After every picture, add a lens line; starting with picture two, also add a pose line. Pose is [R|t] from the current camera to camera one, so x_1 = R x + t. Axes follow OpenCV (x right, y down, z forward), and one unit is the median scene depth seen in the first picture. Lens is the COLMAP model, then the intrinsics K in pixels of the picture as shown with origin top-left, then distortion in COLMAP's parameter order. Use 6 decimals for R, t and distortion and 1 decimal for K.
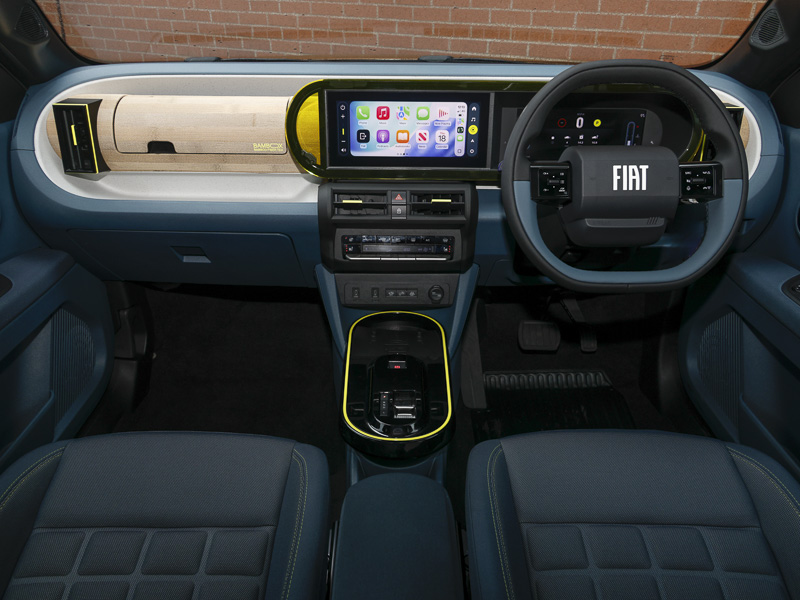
lens RADIAL K [[585.7, 0, 396.4], [0, 585.7, 290.7], [0, 0, 1]] dist [0.013845, -0.003715]
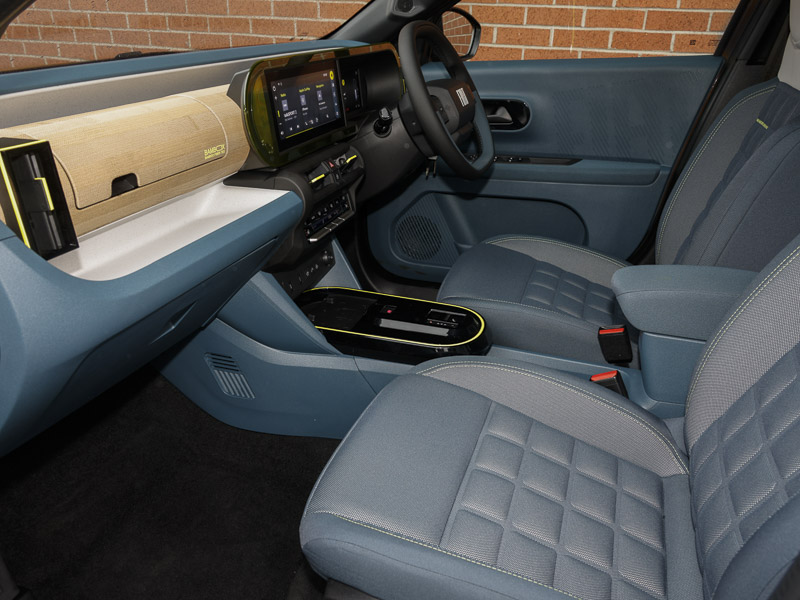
lens RADIAL K [[585.7, 0, 400.3], [0, 585.7, 303.0], [0, 0, 1]] dist [0.013845, -0.003715]
pose [[0.329668, -0.431756, 0.839586, -0.964918], [0.440103, 0.857045, 0.267926, -0.172728], [-0.835242, 0.281178, 0.472557, 0.455745]]
